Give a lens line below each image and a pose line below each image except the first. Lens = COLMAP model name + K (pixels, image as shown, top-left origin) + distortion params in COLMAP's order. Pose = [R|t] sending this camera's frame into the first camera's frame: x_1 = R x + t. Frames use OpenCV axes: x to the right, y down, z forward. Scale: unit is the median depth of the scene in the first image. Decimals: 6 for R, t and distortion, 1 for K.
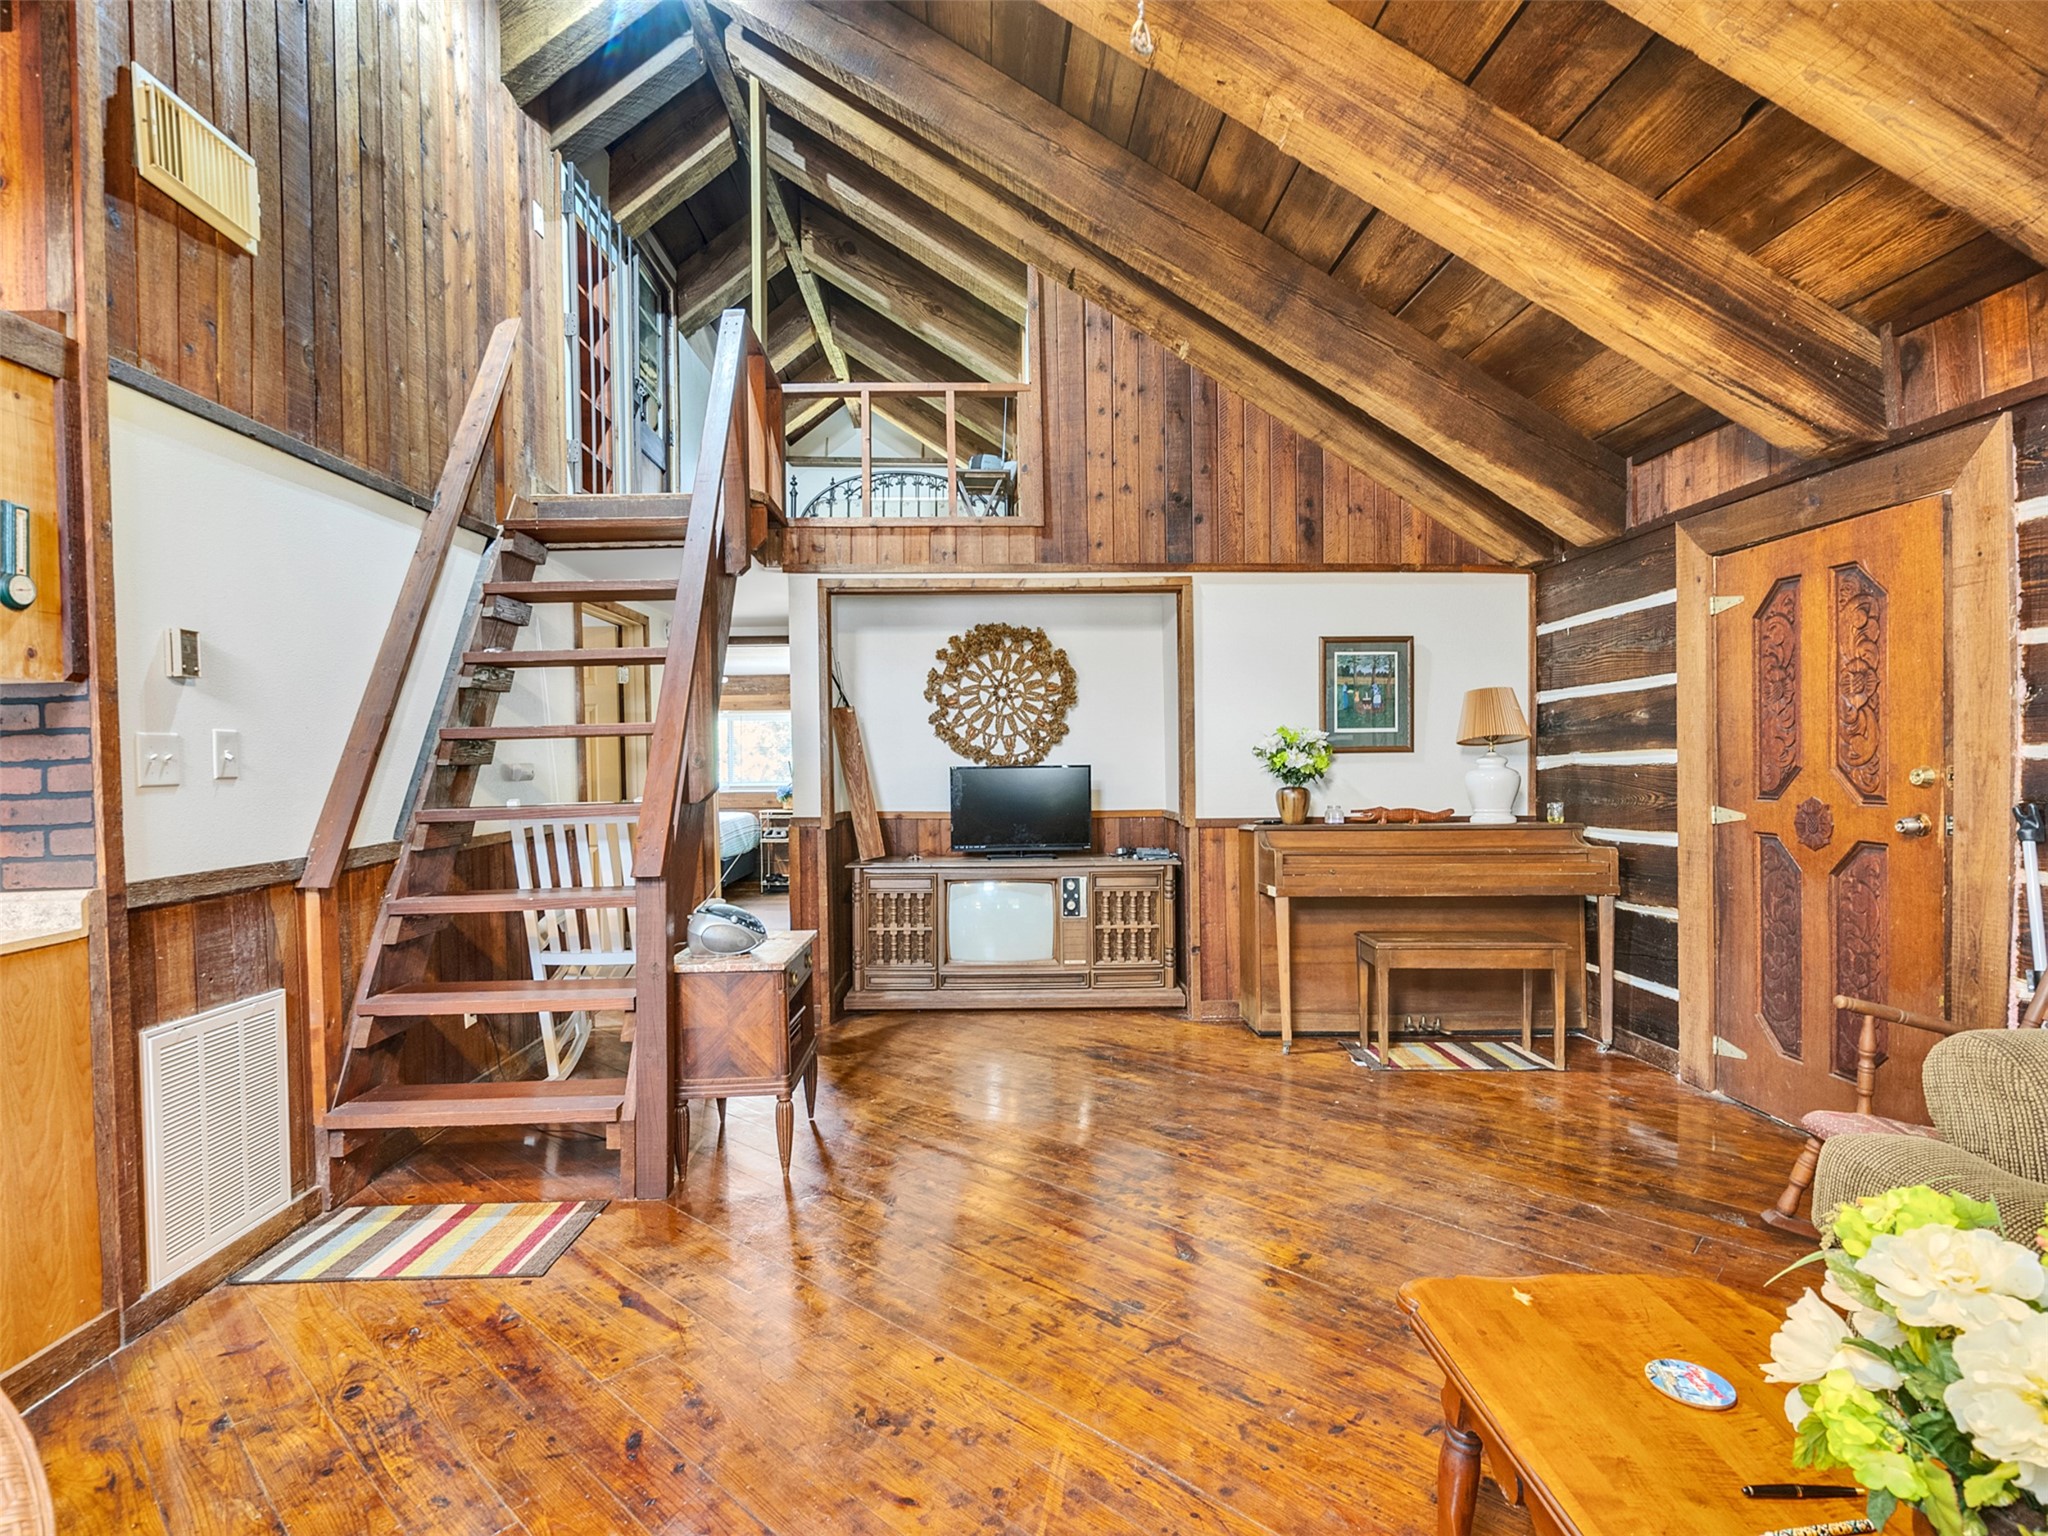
lens RADIAL K [[1051.0, 0, 1007.4], [0, 1051.0, 768.8], [0, 0, 1]] dist [-0.005698, 0.004042]
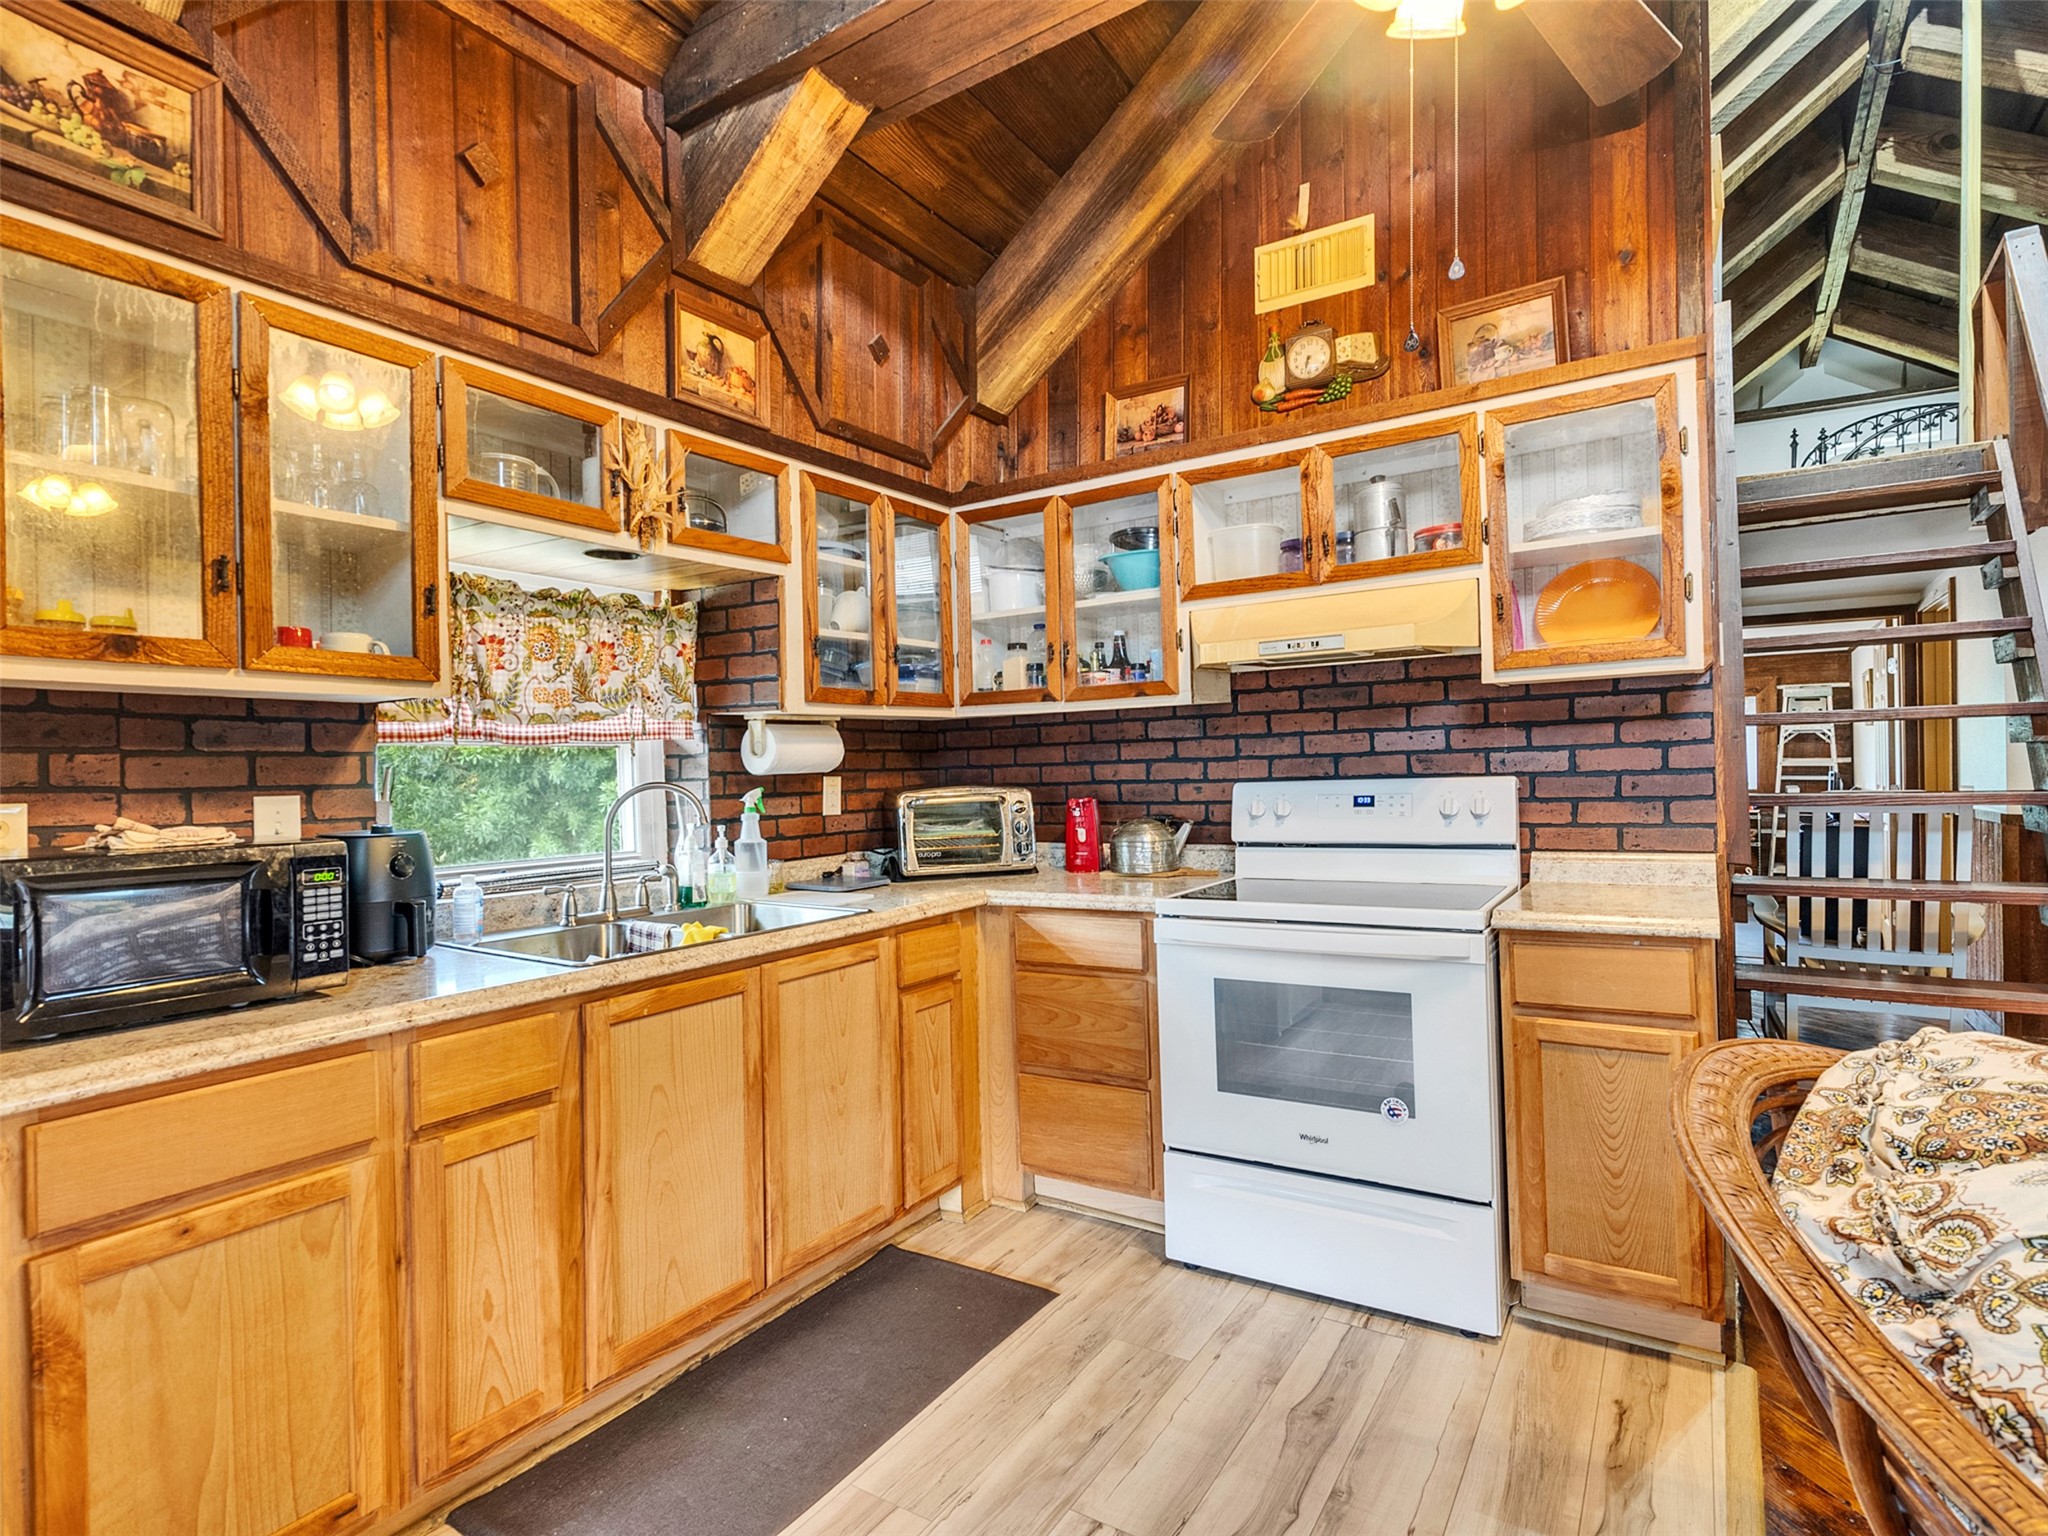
lens RADIAL K [[1051.0, 0, 1008.2], [0, 1051.0, 769.1], [0, 0, 1]] dist [-0.005698, 0.004042]
pose [[0.818168, 0.003673, -0.574967, -0.460024], [-0.003246, 0.999993, 0.001770, 0.012825], [0.574970, 0.000418, 0.818175, -0.205020]]
